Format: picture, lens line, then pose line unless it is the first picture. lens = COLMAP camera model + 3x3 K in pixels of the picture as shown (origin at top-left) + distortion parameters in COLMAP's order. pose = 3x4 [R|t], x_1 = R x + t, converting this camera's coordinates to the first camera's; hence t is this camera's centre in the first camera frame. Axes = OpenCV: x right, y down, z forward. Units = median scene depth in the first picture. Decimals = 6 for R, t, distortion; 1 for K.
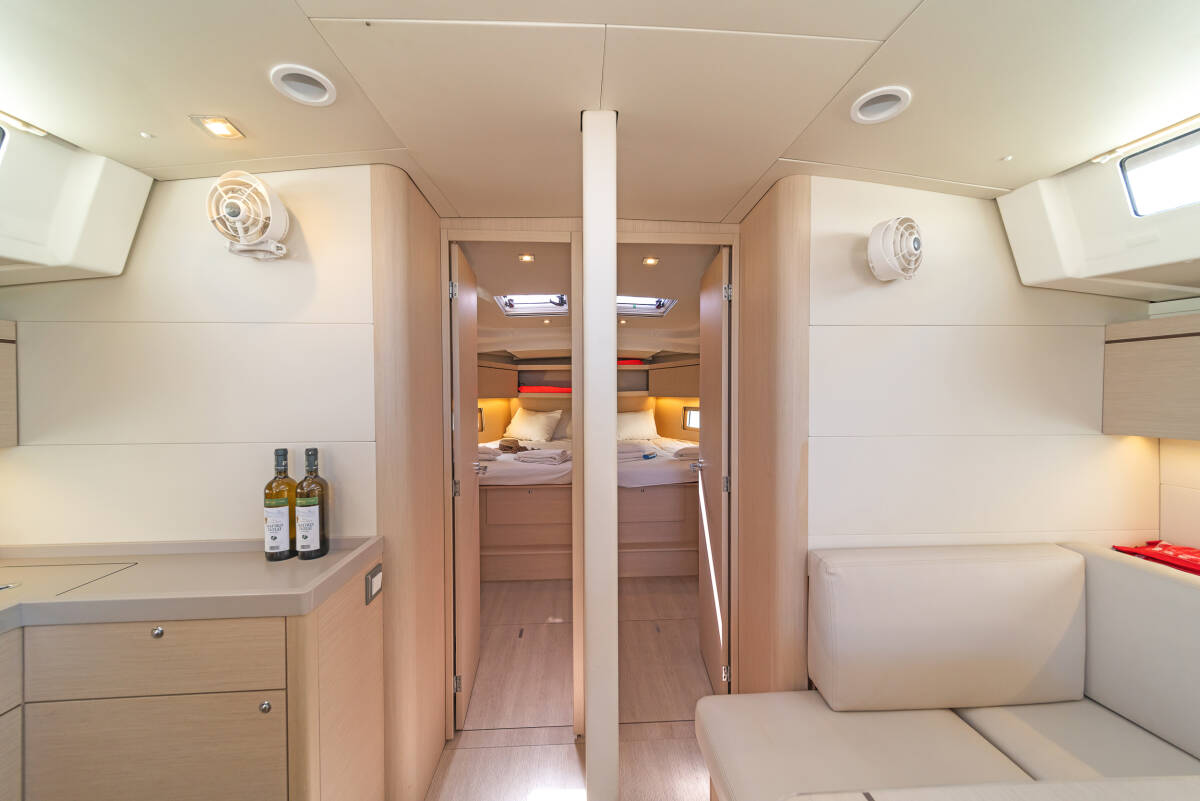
lens RADIAL K [[428.7, 0, 592.0], [0, 428.7, 399.2], [0, 0, 1]] dist [0.008911, -0.000038]
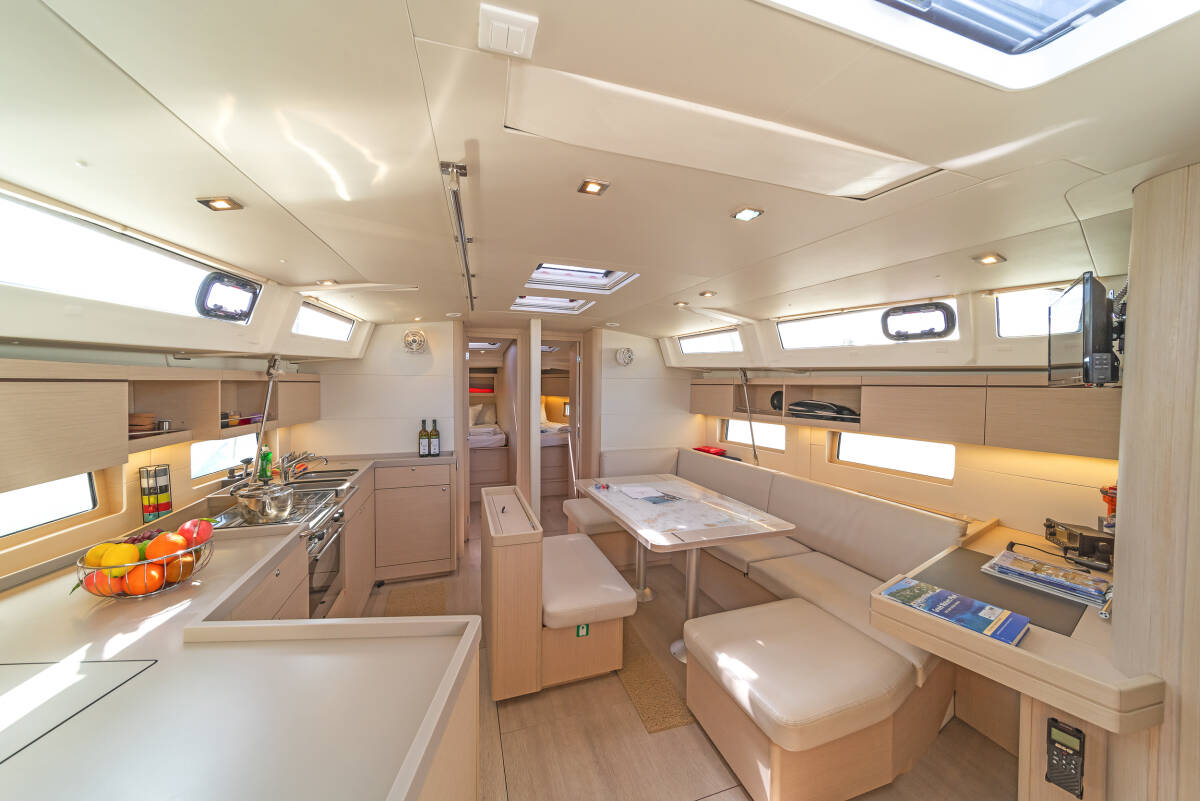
lens RADIAL K [[428.7, 0, 592.0], [0, 428.7, 399.2], [0, 0, 1]] dist [0.008911, -0.000038]
pose [[0.964351, 0.004704, 0.264584, -0.348970], [-0.009400, 0.999820, 0.016486, -0.072997], [-0.264458, -0.018386, 0.964222, -1.858494]]
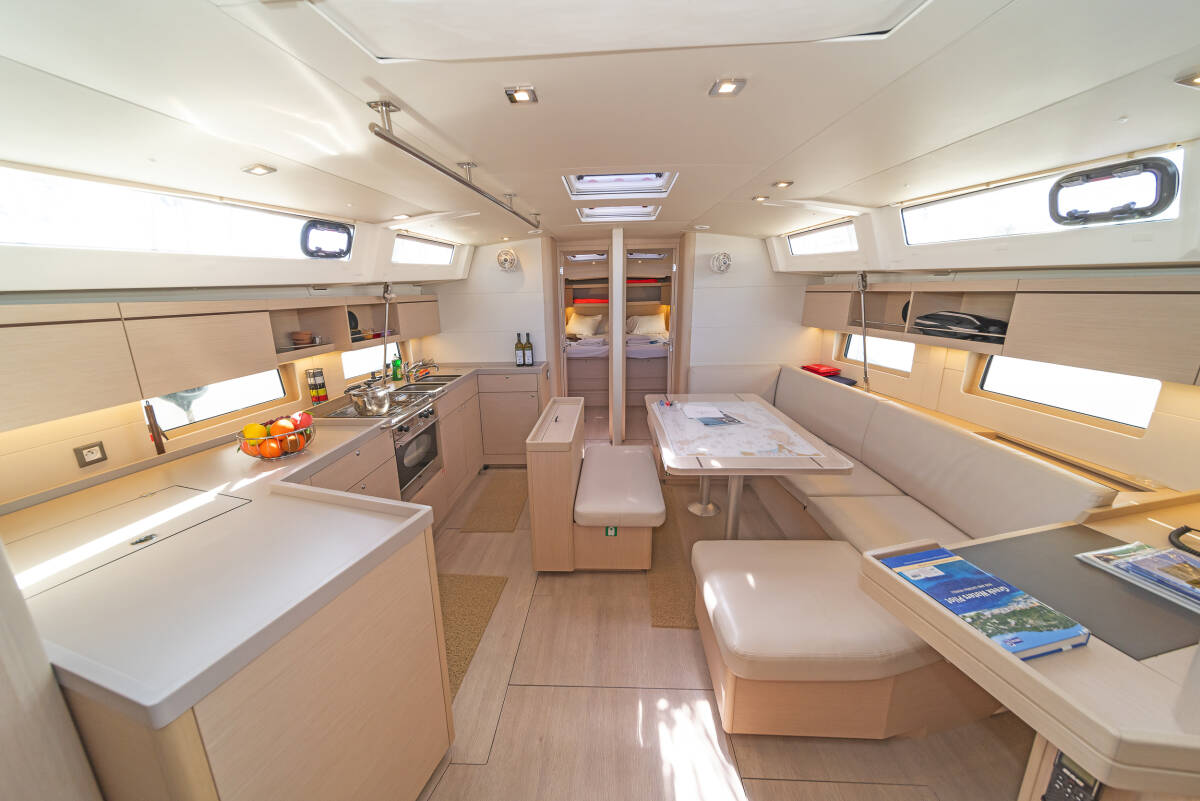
lens RADIAL K [[421.3, 0, 579.7], [0, 421.3, 396.2], [0, 0, 1]] dist [0.008893, 0.000126]
pose [[0.993439, 0.011736, -0.113759, 0.090897], [0.014454, 0.973858, 0.226698, -0.120622], [0.113445, -0.226855, 0.967299, -1.889637]]
